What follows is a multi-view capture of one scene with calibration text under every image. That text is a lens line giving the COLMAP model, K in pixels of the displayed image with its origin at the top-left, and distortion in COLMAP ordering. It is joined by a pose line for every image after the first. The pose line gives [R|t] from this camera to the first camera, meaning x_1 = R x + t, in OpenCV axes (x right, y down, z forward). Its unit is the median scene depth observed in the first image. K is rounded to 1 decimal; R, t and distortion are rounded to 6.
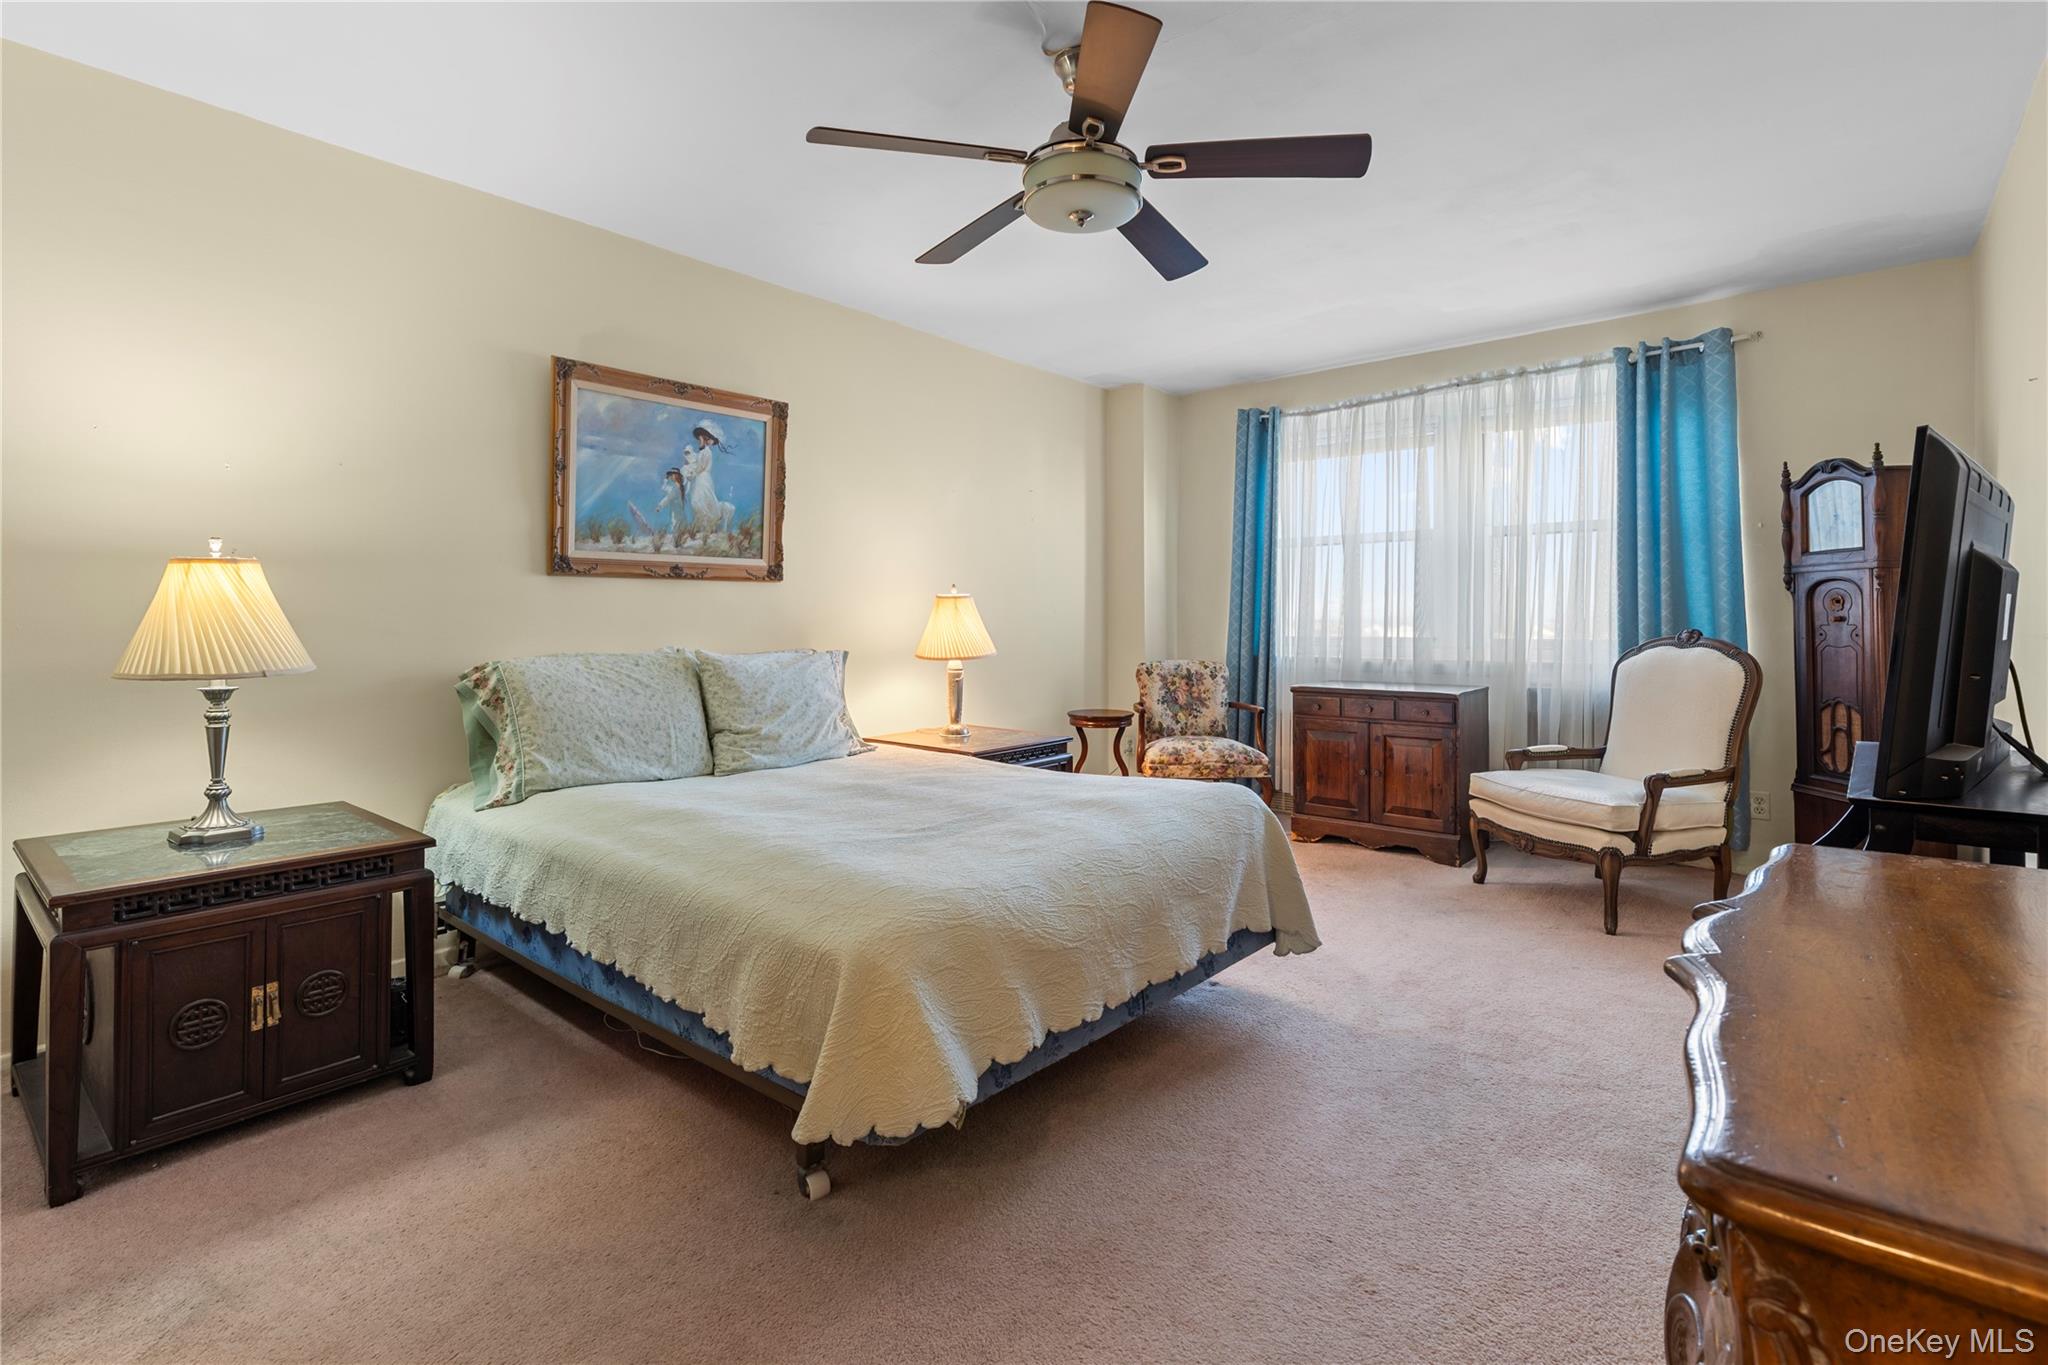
lens RADIAL K [[928.7, 0, 1027.1], [0, 928.7, 627.1], [0, 0, 1]] dist [0.003513, -0.000318]
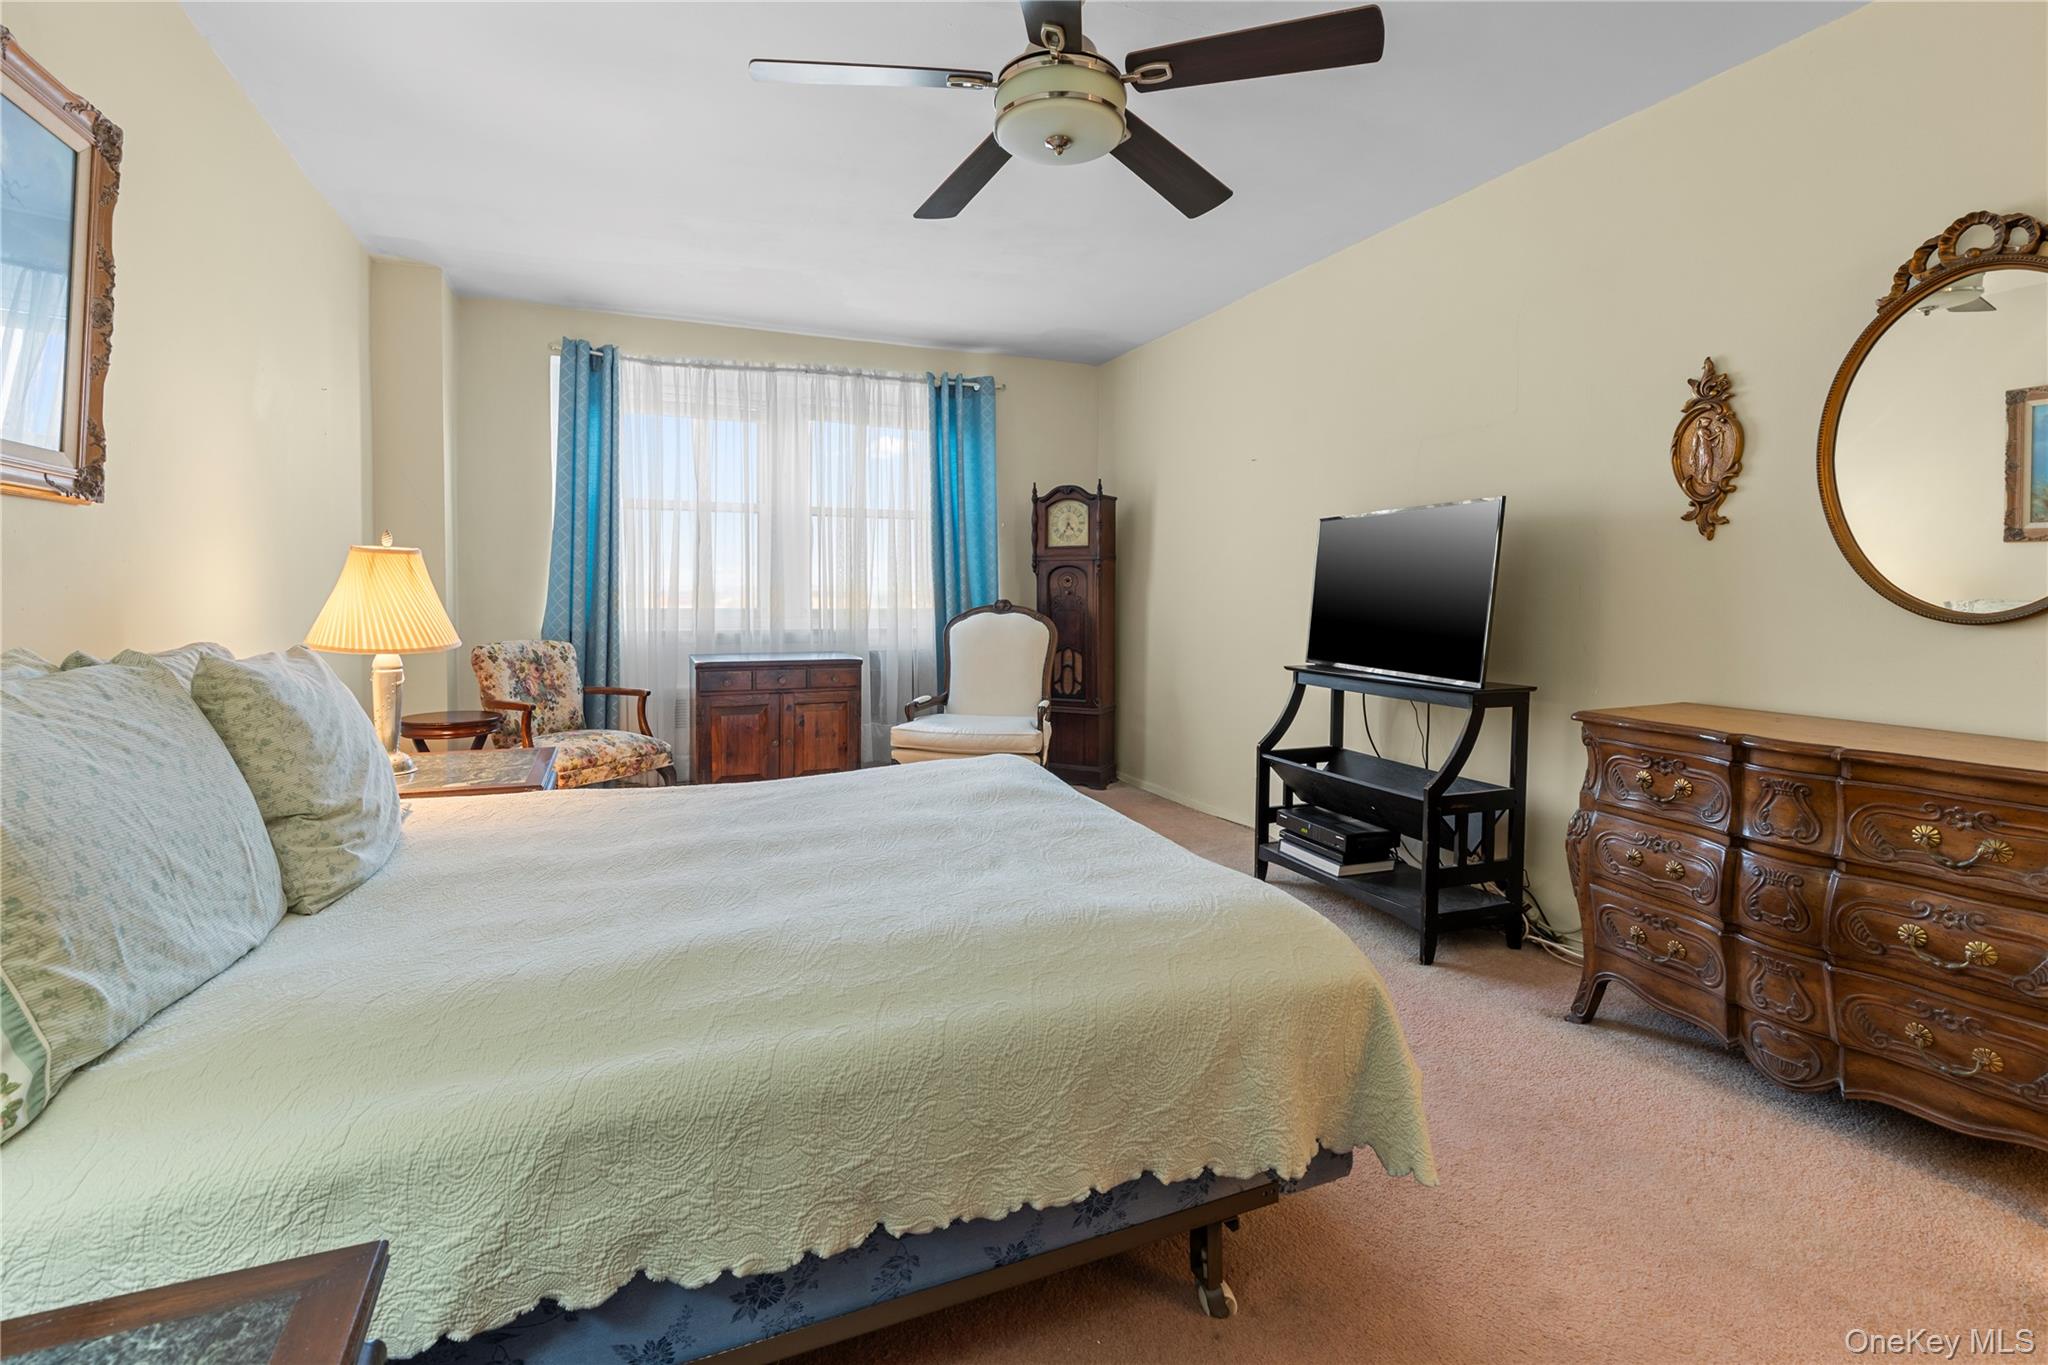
lens RADIAL K [[928.7, 0, 986.8], [0, 928.7, 634.6], [0, 0, 1]] dist [0.003513, -0.000318]
pose [[0.471345, -0.035558, 0.881232, -0.399720], [-0.000481, 0.999176, 0.040574, -0.001936], [-0.881949, -0.019548, 0.470940, 0.318045]]
